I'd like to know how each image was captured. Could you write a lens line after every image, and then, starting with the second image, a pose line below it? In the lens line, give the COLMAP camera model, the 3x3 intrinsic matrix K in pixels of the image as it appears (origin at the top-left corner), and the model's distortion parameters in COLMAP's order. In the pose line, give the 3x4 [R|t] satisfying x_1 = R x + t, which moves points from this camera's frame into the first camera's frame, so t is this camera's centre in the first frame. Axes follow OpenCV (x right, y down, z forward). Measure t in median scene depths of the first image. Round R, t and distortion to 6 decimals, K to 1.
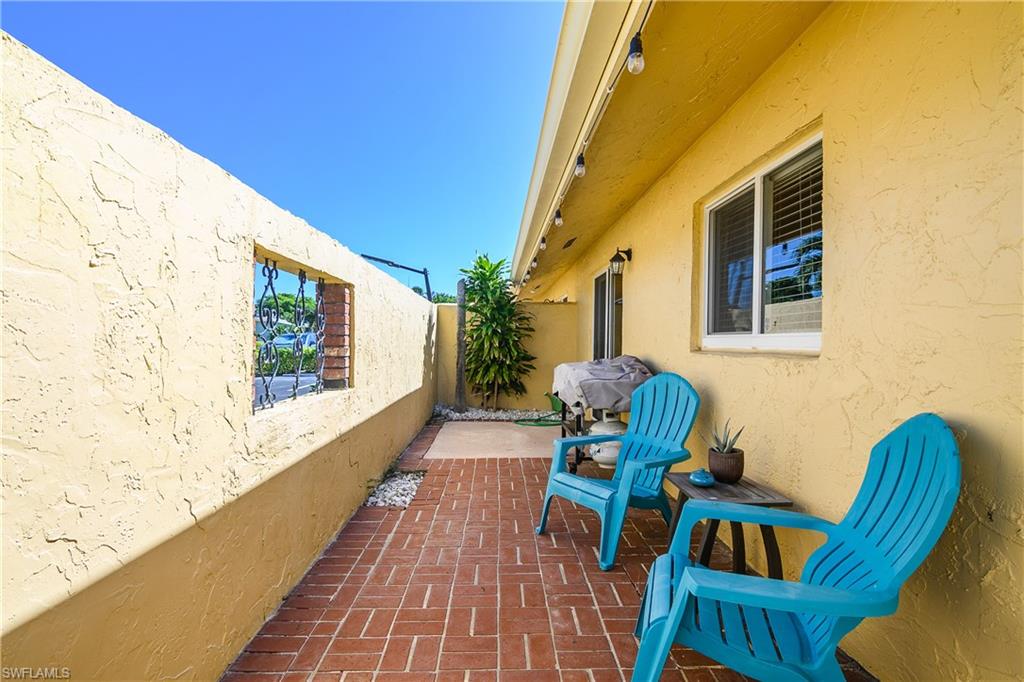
lens RADIAL K [[512.4, 0, 517.5], [0, 512.4, 347.7], [0, 0, 1]] dist [-0.020895, 0.001695]
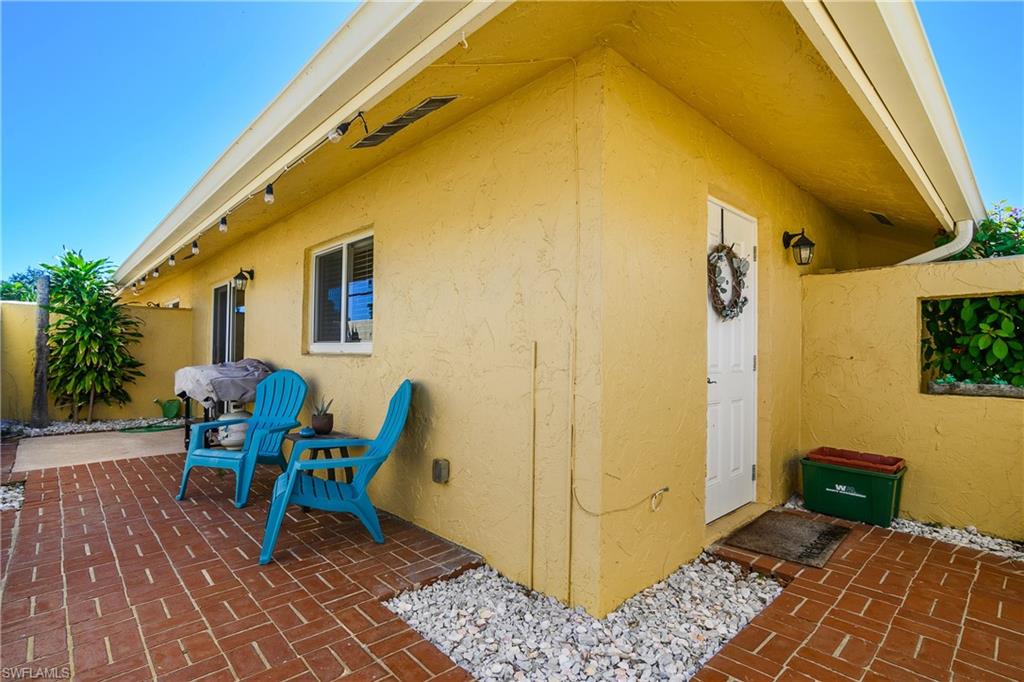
lens RADIAL K [[496.9, 0, 499.6], [0, 496.9, 346.8], [0, 0, 1]] dist [-0.042484, 0.015898]
pose [[0.766793, 0.006210, 0.641864, -0.056927], [0.003667, 0.999895, -0.014054, 0.003733], [-0.641883, 0.013131, 0.766690, -0.192759]]
